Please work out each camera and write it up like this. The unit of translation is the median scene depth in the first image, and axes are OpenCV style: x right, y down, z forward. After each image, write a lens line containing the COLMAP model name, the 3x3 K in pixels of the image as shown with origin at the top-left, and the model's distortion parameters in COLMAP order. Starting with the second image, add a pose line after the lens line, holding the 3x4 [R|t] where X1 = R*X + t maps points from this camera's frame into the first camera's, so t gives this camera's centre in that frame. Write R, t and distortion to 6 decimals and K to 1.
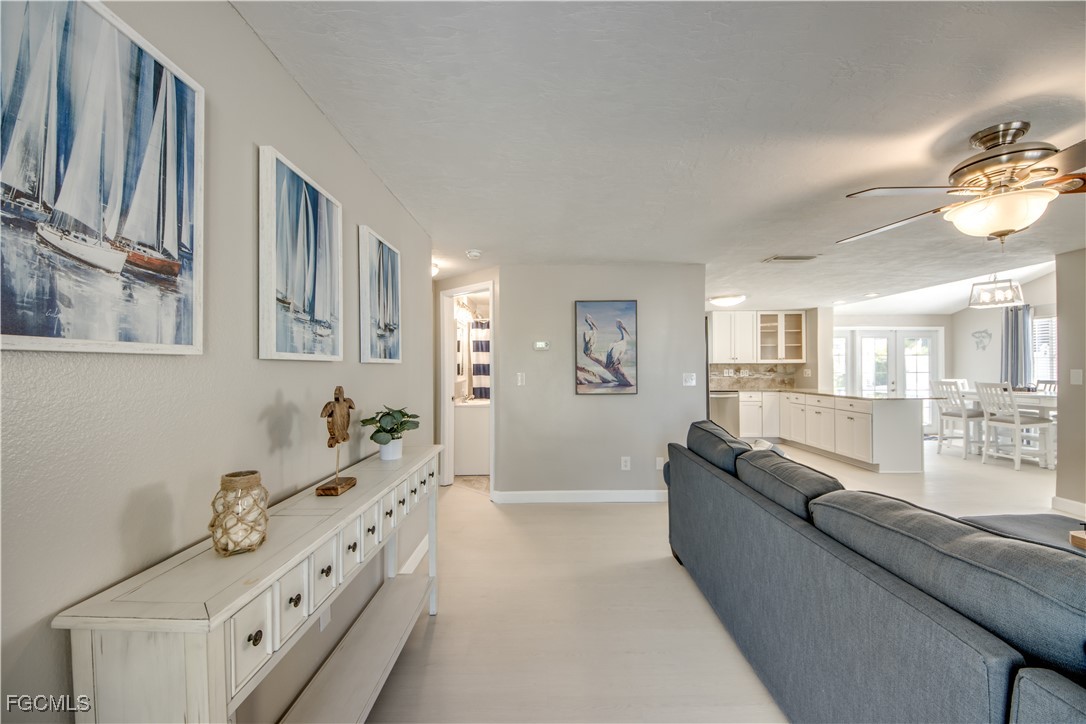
lens RADIAL K [[414.2, 0, 535.1], [0, 414.2, 362.1], [0, 0, 1]] dist [-0.000178, -0.000330]
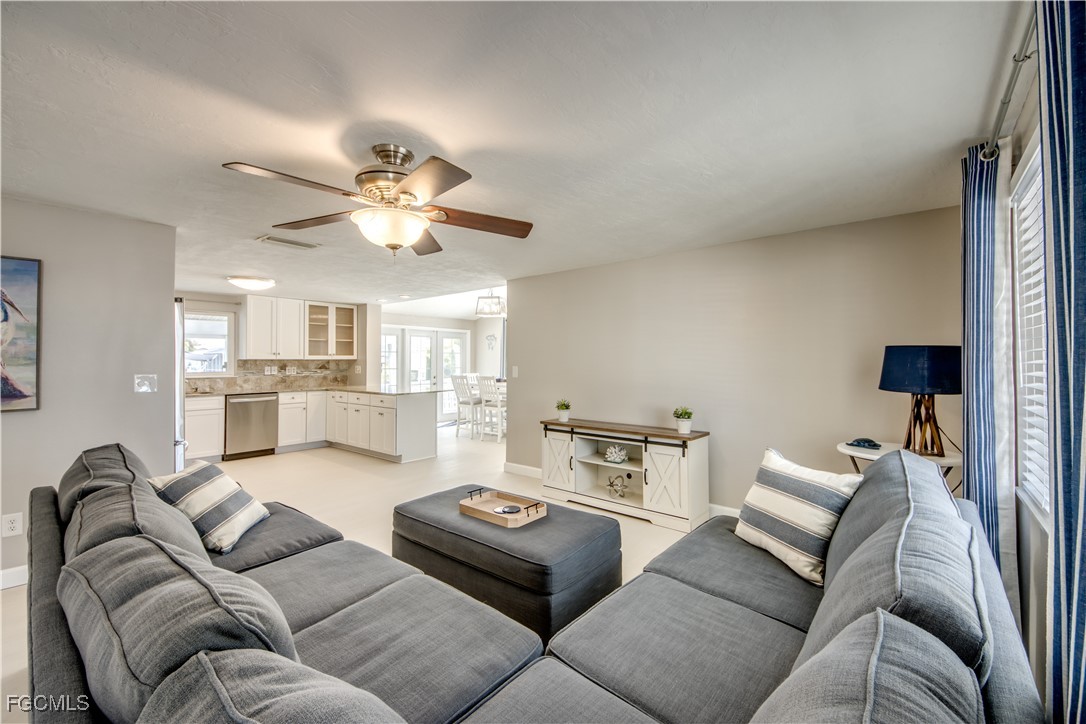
lens RADIAL K [[452.0, 0, 545.5], [0, 452.0, 357.7], [0, 0, 1]] dist [0.020542, -0.000037]
pose [[0.635935, 0.008497, 0.771696, 0.167031], [-0.010835, 0.999939, -0.002082, -0.006910], [-0.771667, -0.007038, 0.635988, -0.026239]]
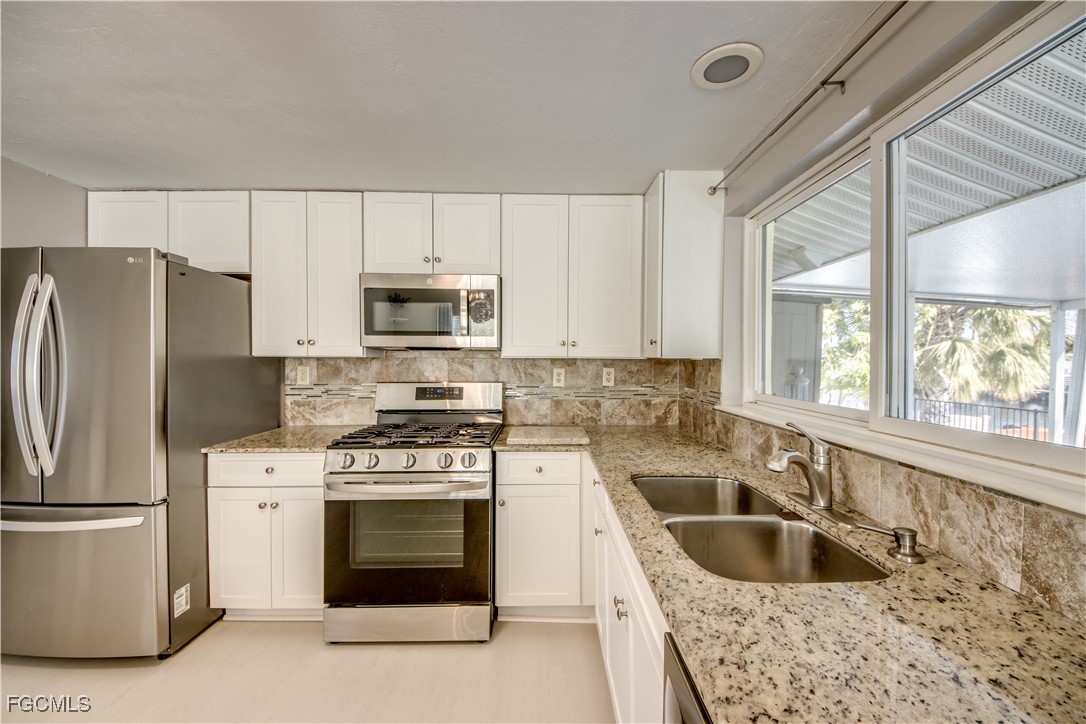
lens RADIAL K [[404.5, 0, 543.0], [0, 404.5, 362.0], [0, 0, 1]] dist [0.029626, -0.018203]
pose [[0.003707, 0.013350, -0.999904, 0.711655], [0.009122, 0.999869, 0.013383, 0.004133], [0.999952, -0.009171, 0.003585, 1.358677]]
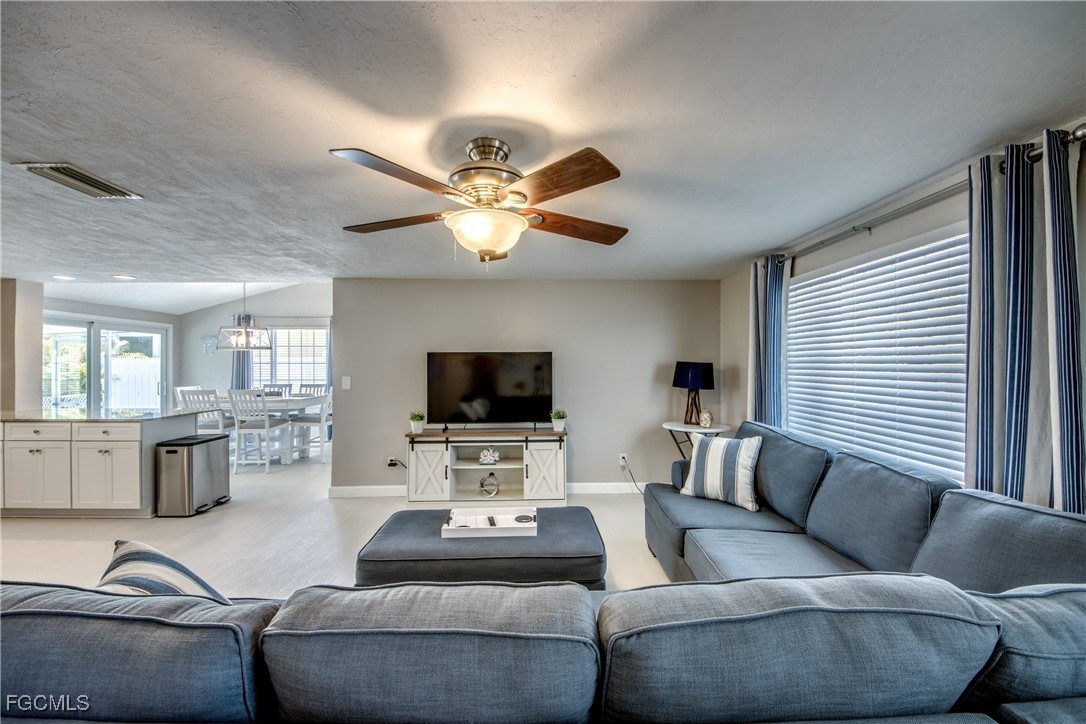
lens RADIAL K [[420.1, 0, 542.2], [0, 420.1, 367.6], [0, 0, 1]] dist [0.064269, -0.038783]
pose [[-0.025400, -0.002753, 0.999674, 0.040906], [-0.010989, 0.999937, 0.002474, -0.014845], [-0.999617, -0.010923, -0.025428, 0.325996]]
